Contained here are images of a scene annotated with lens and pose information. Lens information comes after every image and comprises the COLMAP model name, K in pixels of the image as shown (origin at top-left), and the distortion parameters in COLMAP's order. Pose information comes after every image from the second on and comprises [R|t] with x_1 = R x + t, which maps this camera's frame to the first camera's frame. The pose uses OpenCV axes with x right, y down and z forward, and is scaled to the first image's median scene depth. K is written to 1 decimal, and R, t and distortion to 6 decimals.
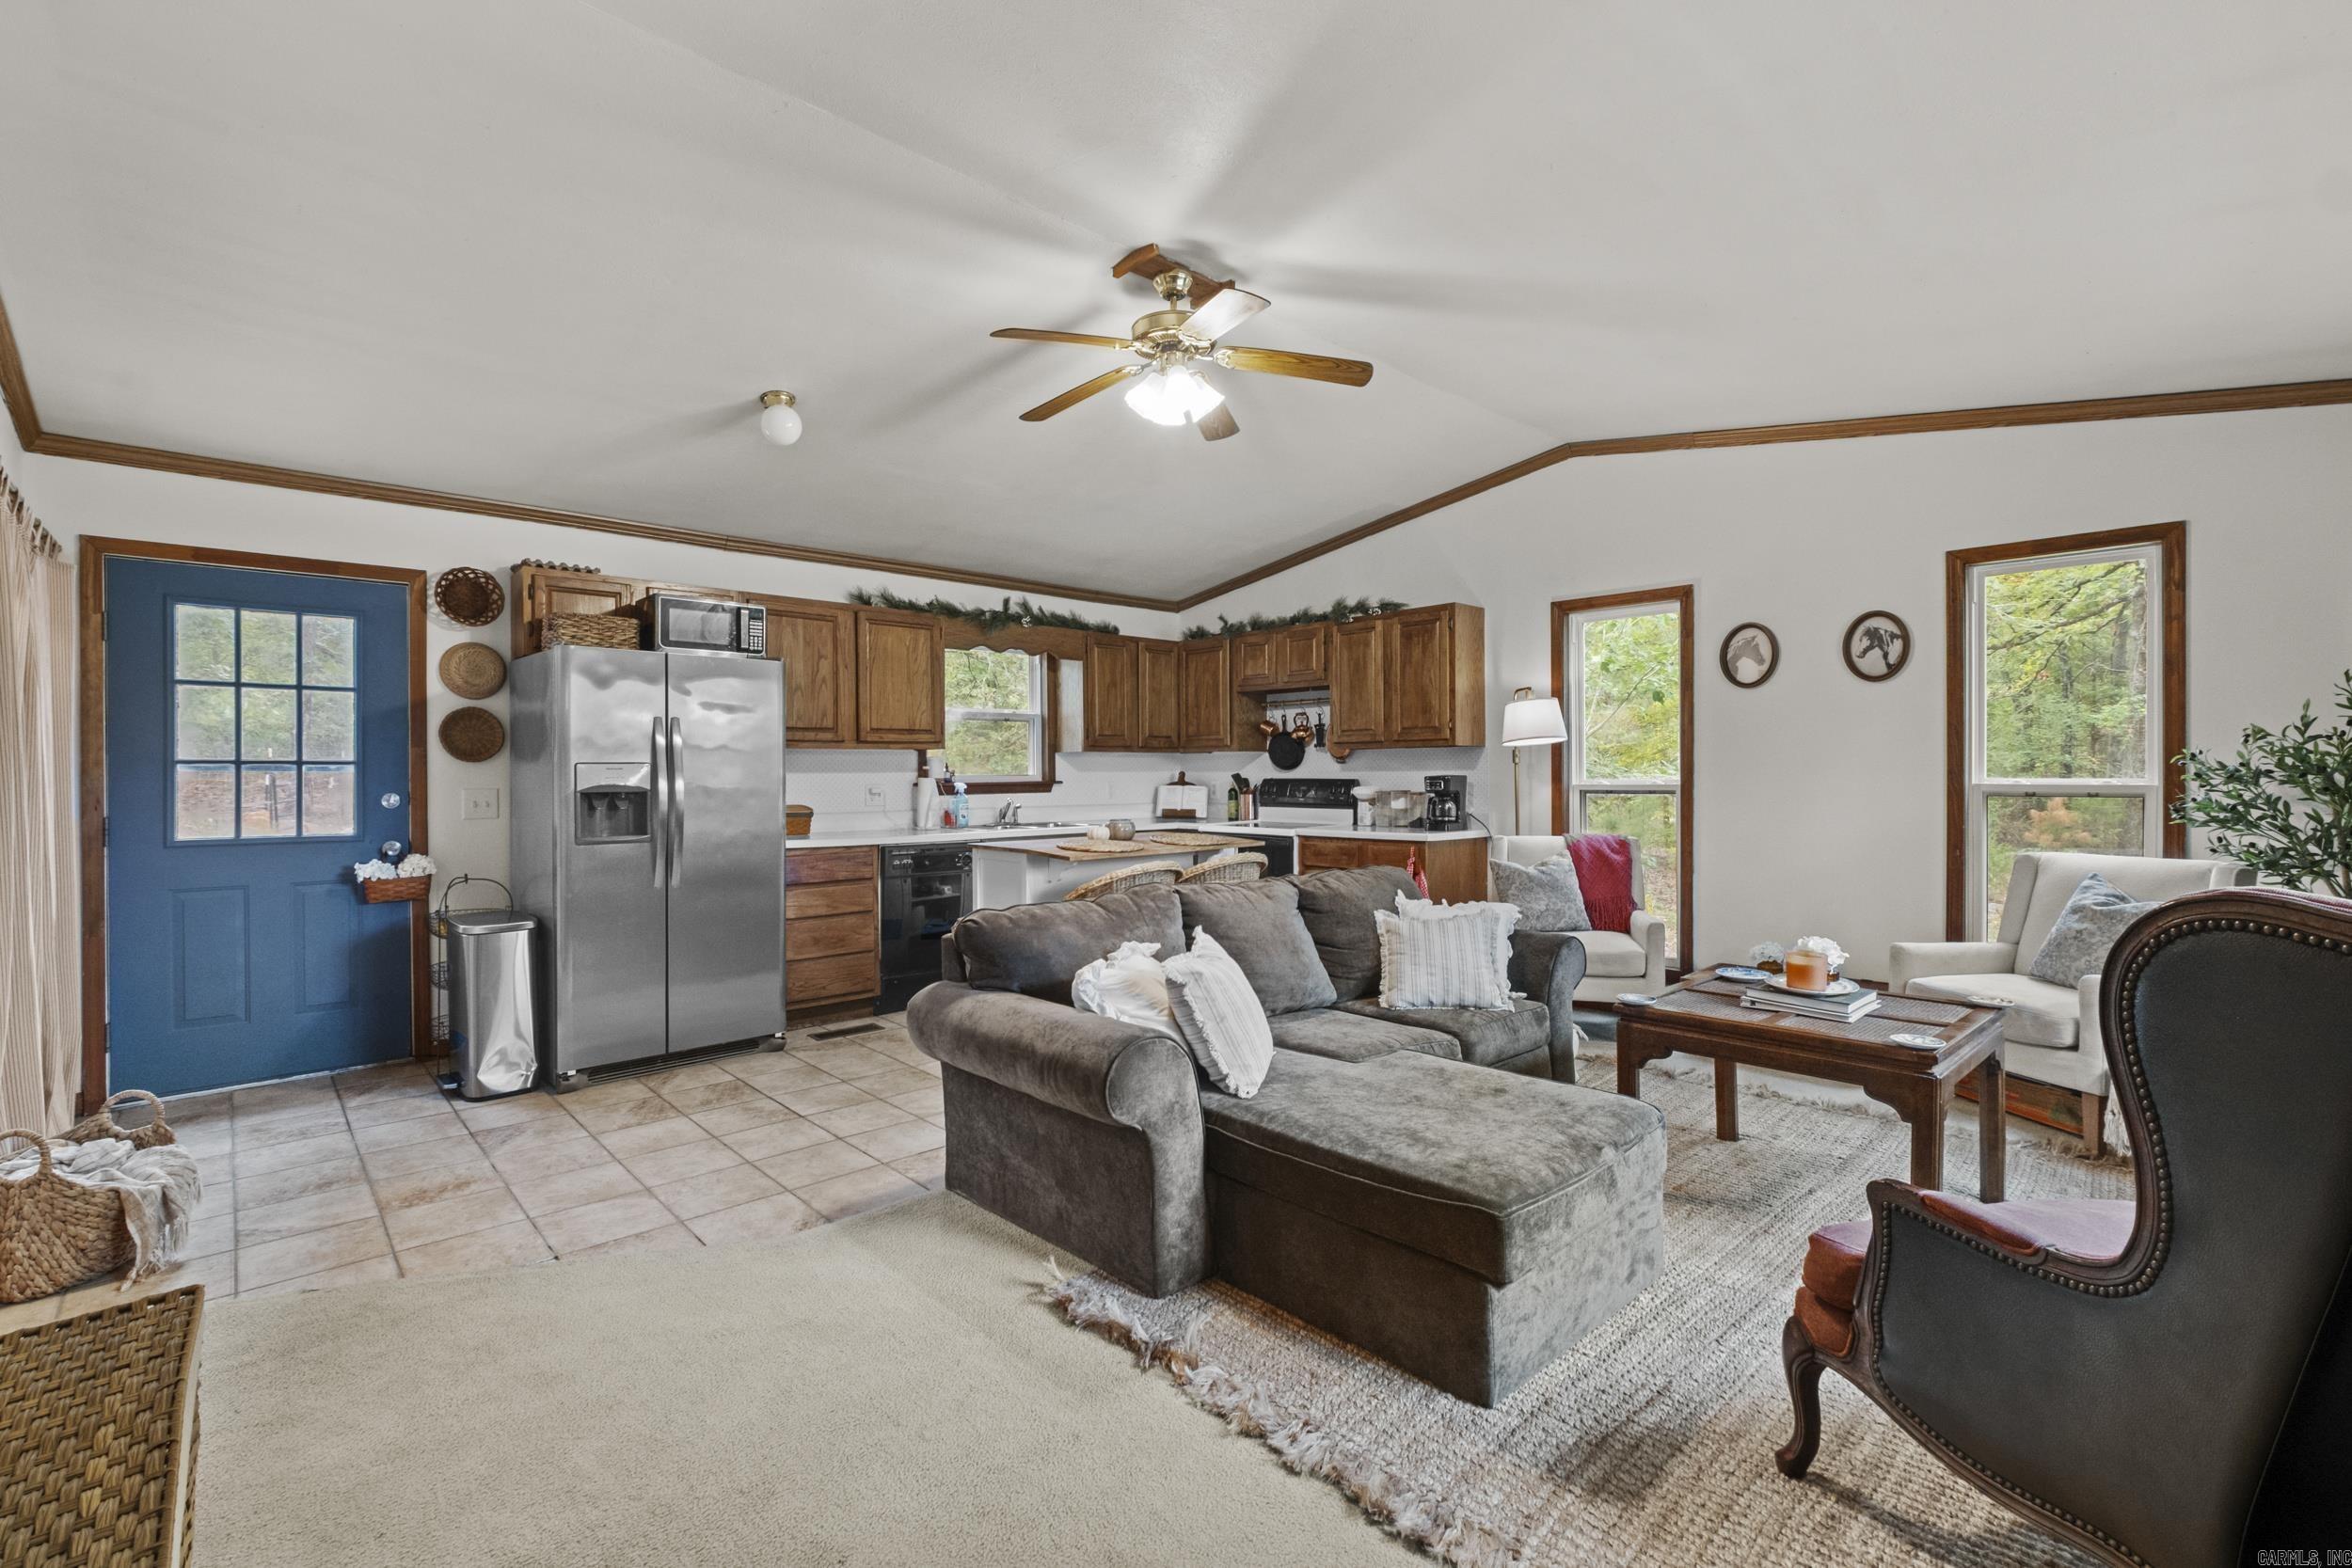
lens RADIAL K [[1018.9, 0, 1169.8], [0, 1018.9, 776.1], [0, 0, 1]] dist [-0.014401, 0.000369]
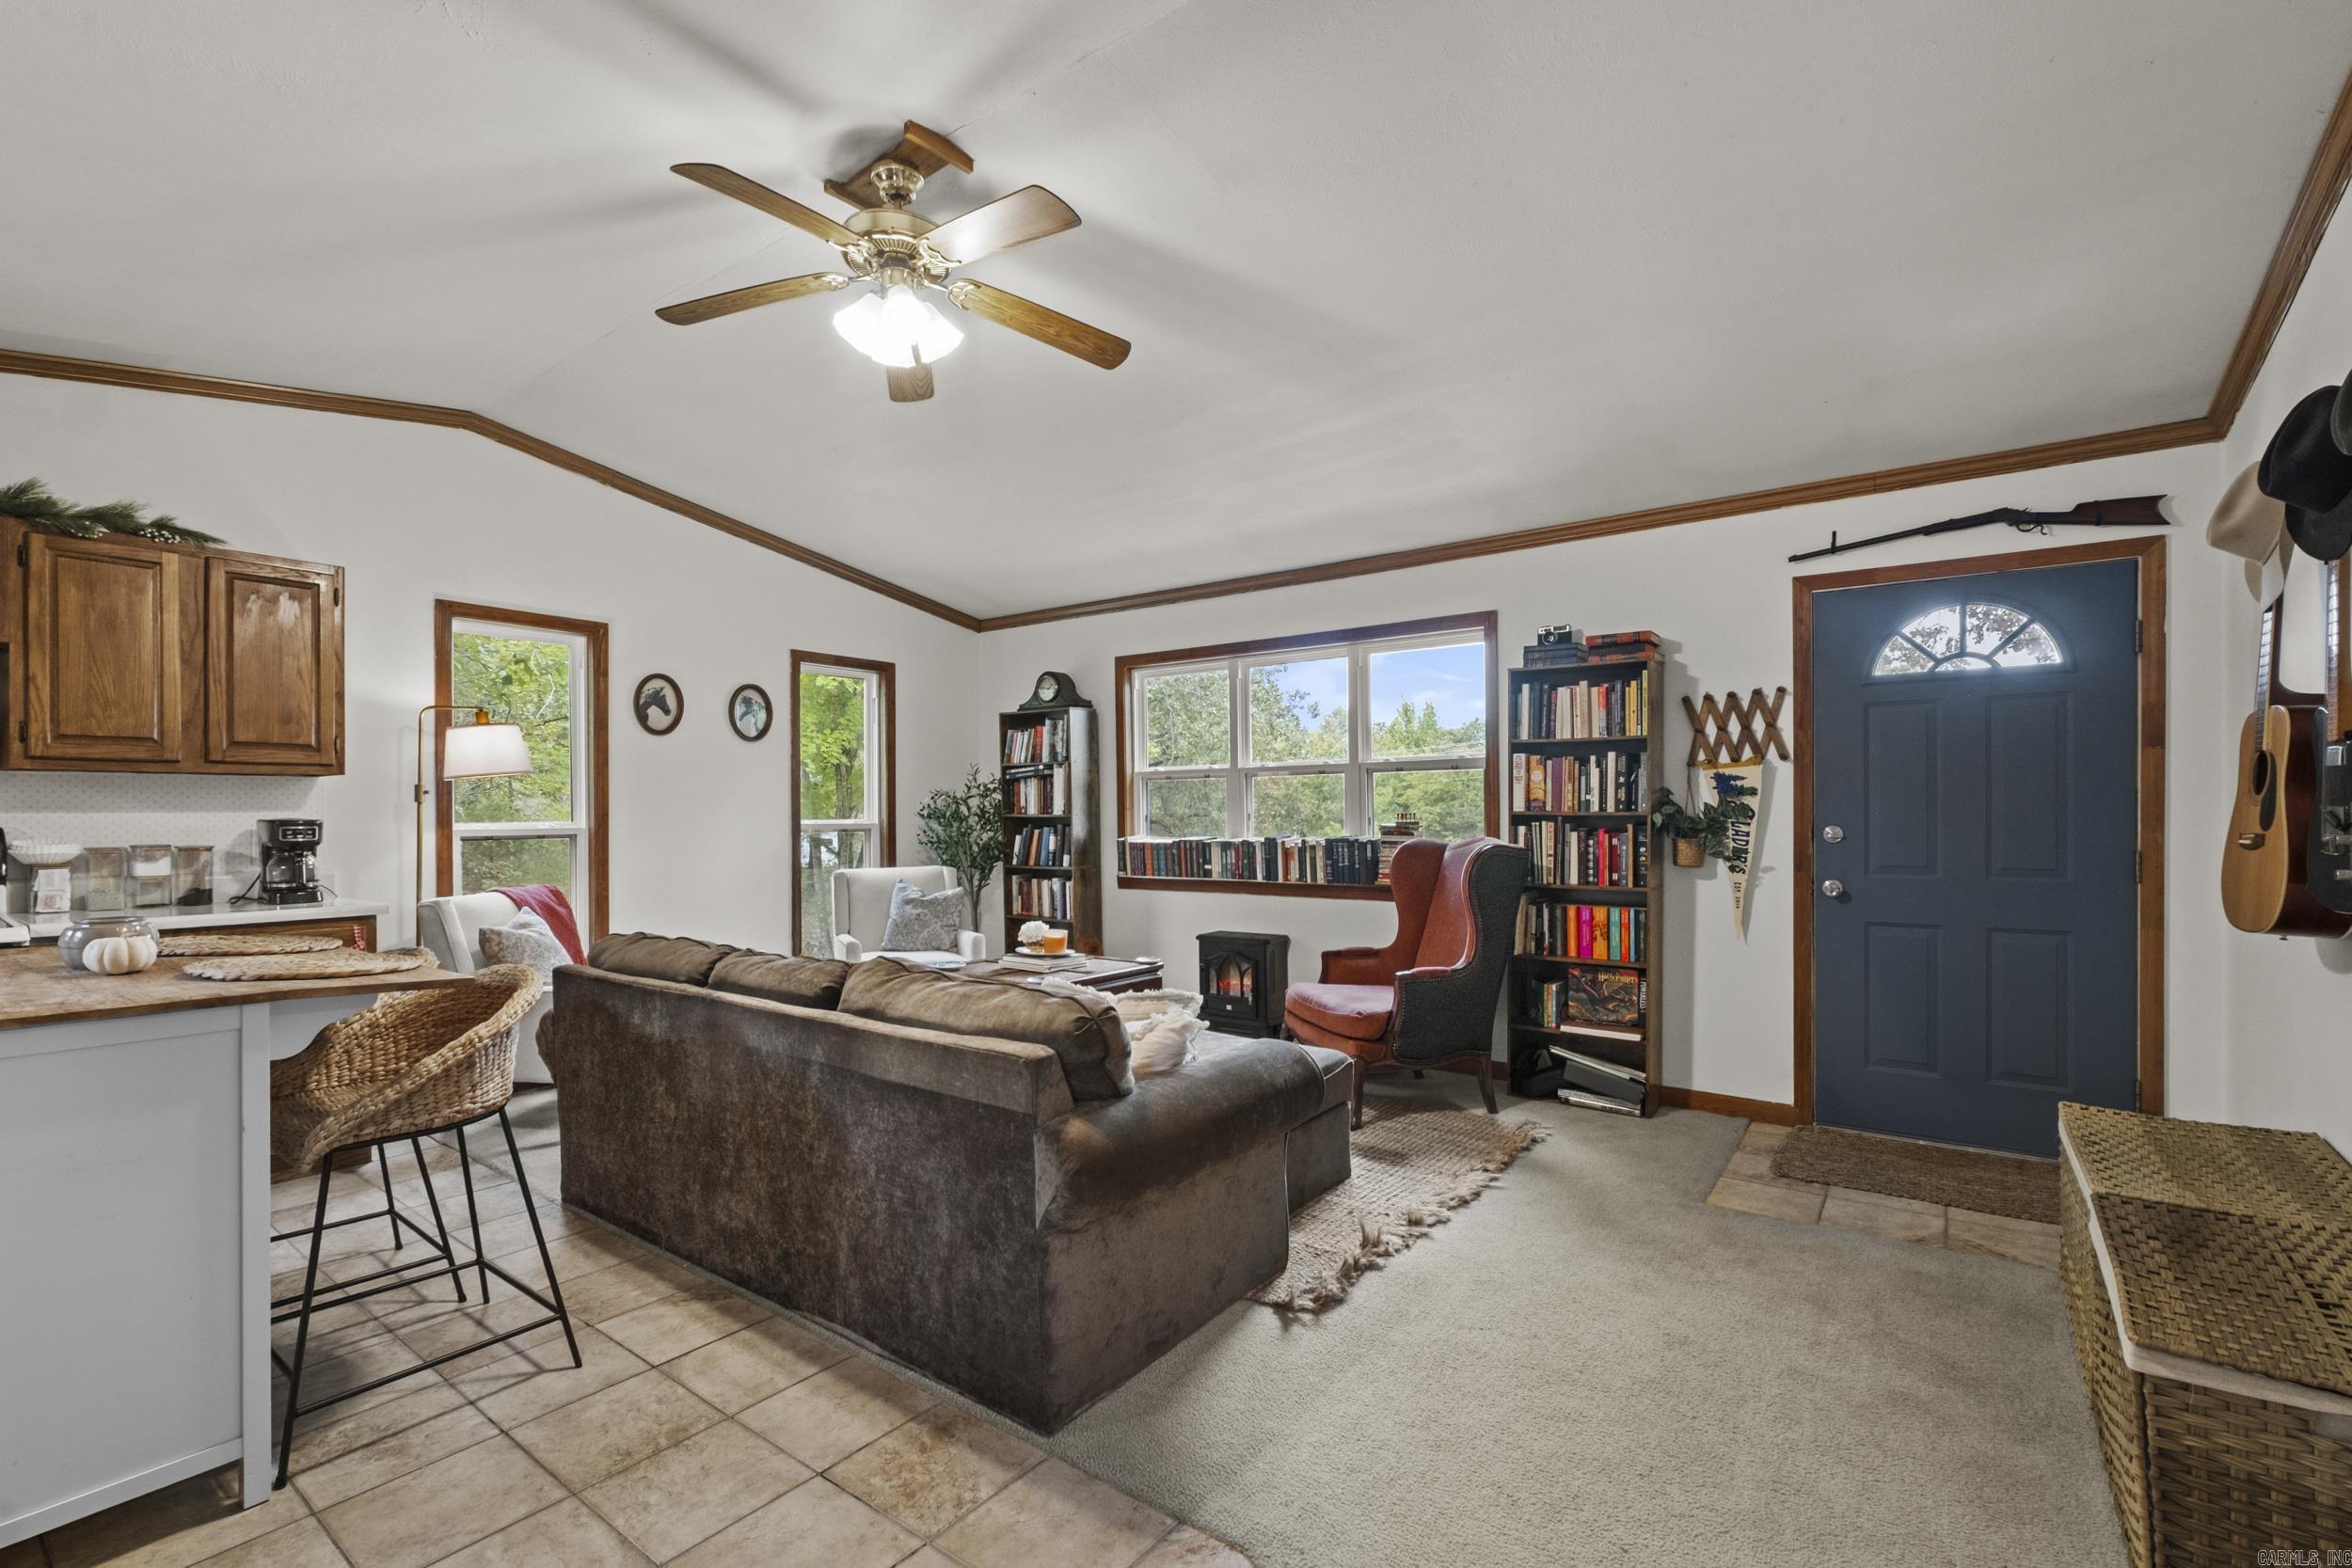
lens RADIAL K [[1018.9, 0, 1156.5], [0, 1018.9, 818.3], [0, 0, 1]] dist [-0.014401, 0.000369]
pose [[-0.167296, 0.000637, 0.985906, -0.533919], [0.006600, 0.999978, 0.000474, 0.002687], [-0.985885, 0.006586, -0.167297, 0.632312]]
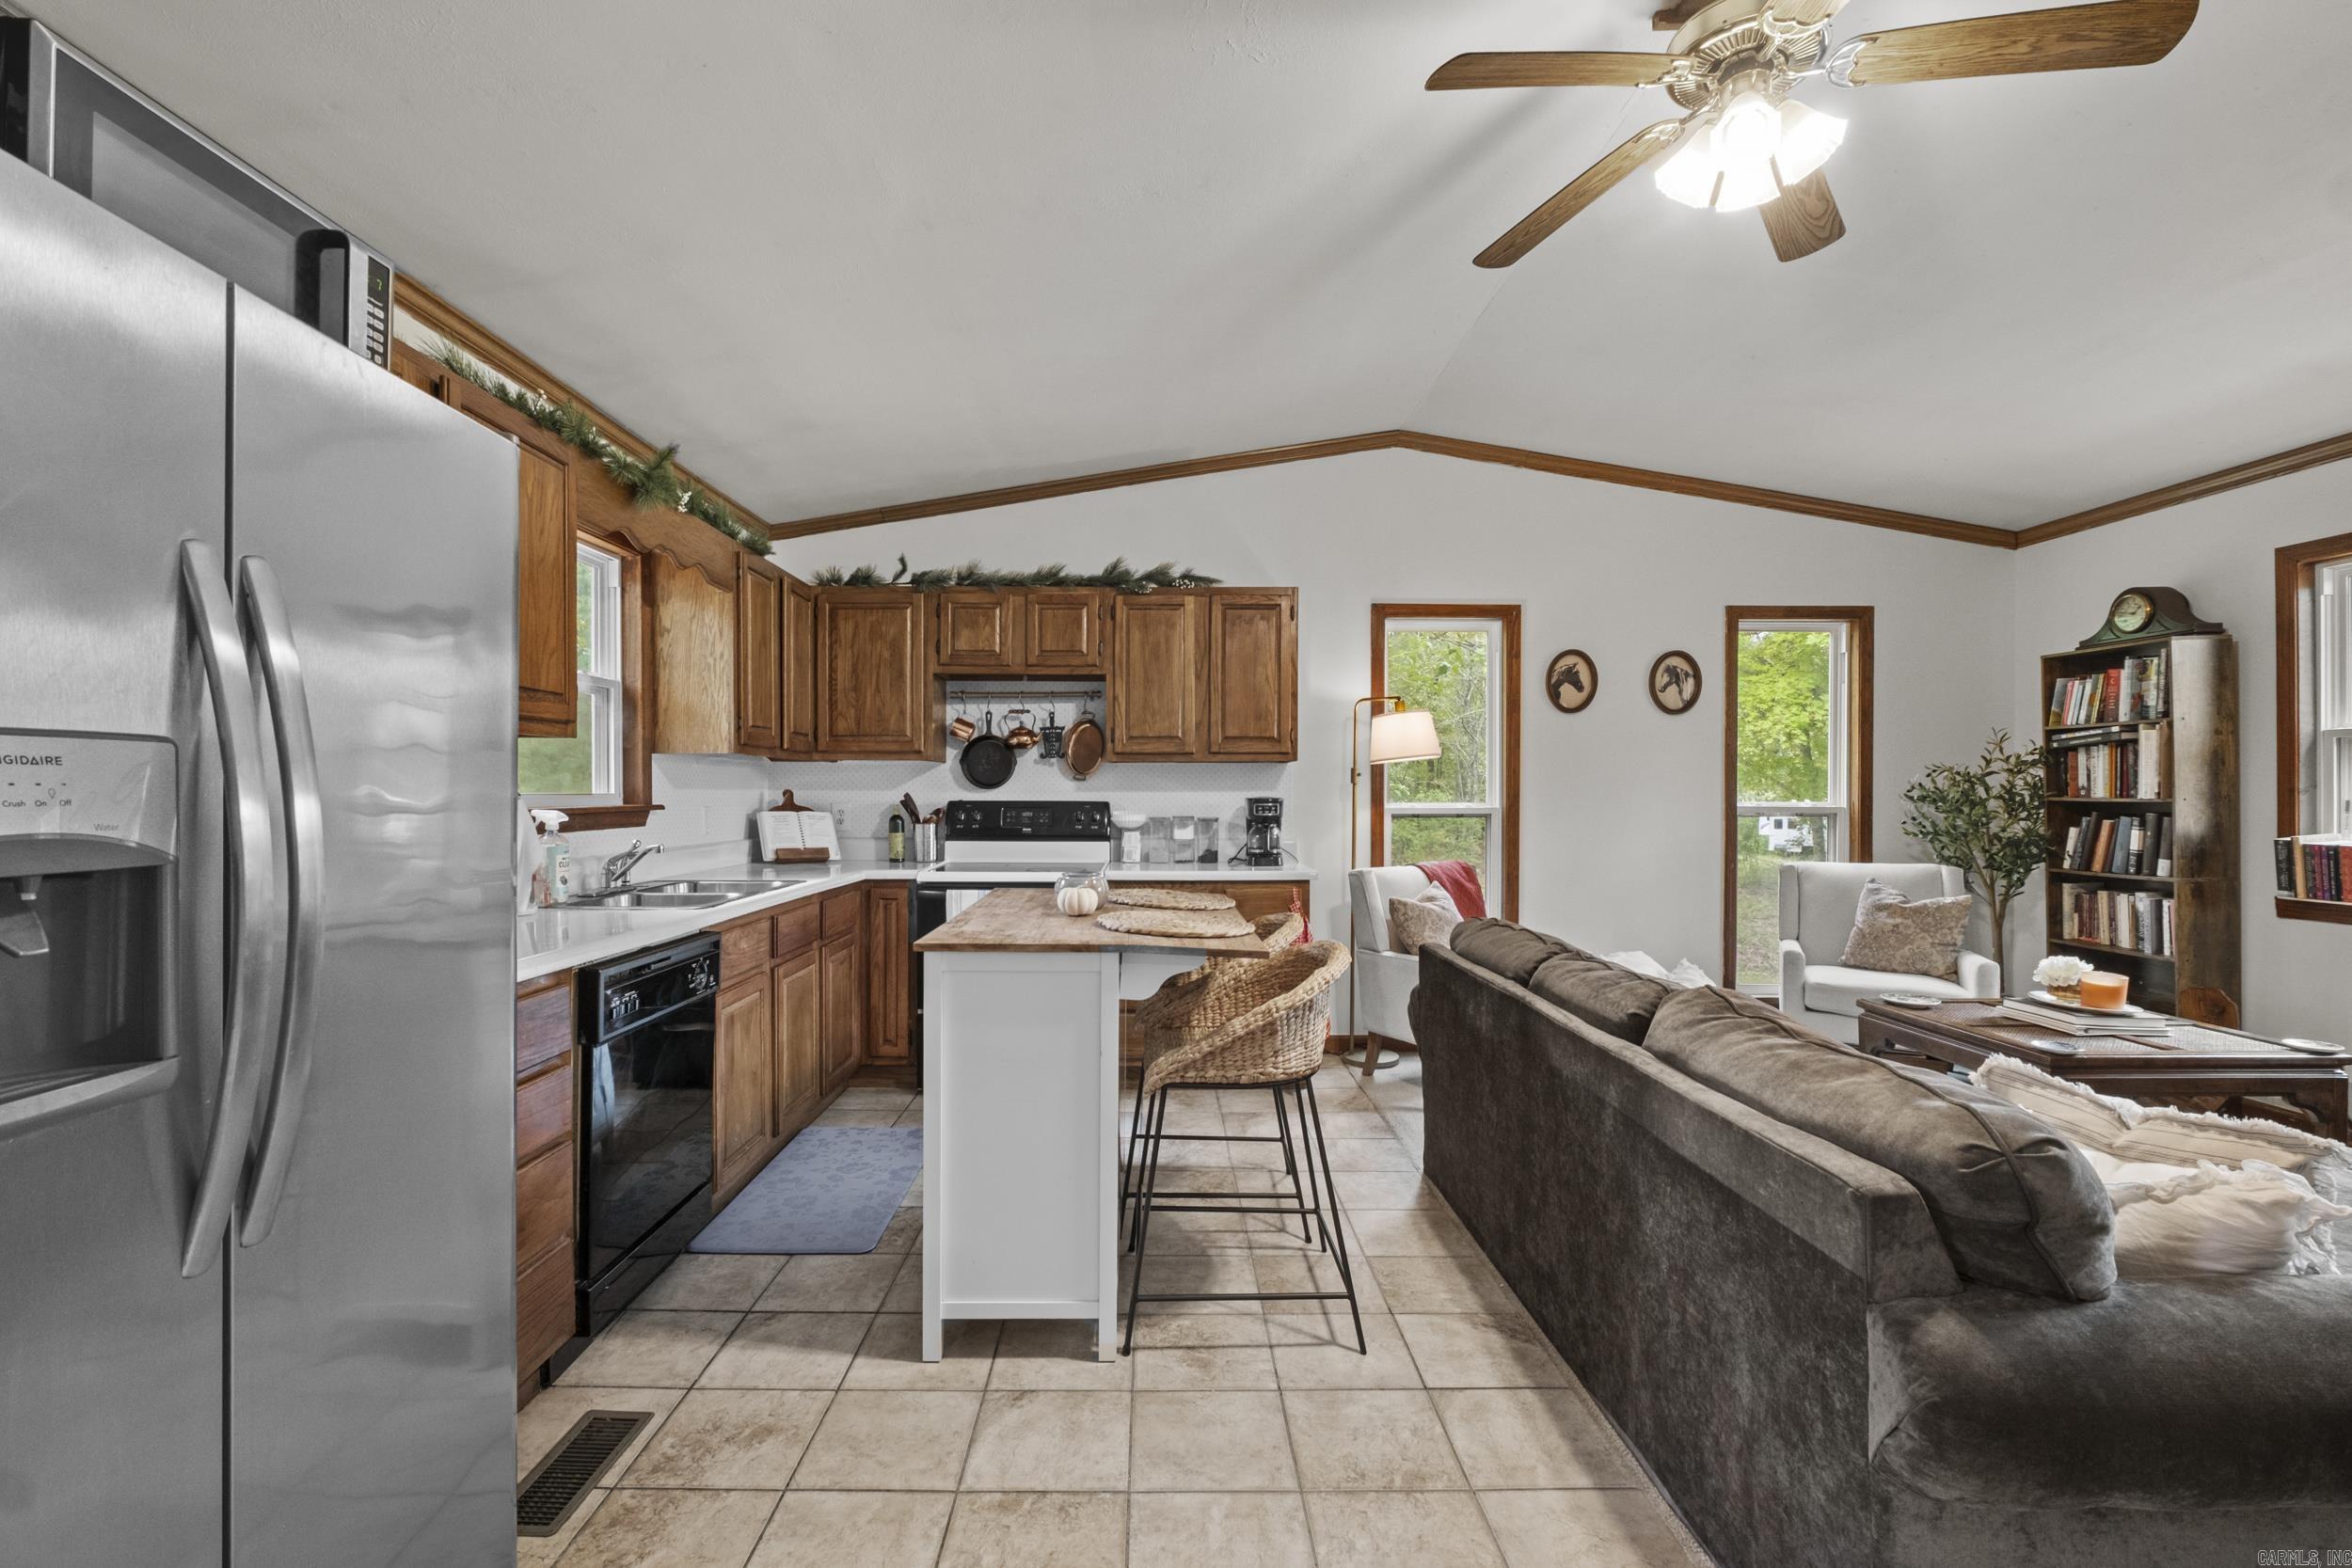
lens RADIAL K [[1018.9, 0, 1163.2], [0, 1018.9, 799.9], [0, 0, 1]] dist [-0.014401, 0.000369]
pose [[0.681186, 0.000477, 0.732110, -0.435701], [-0.003049, 0.999993, 0.002184, -0.000256], [-0.732104, -0.003720, 0.681182, 0.572550]]
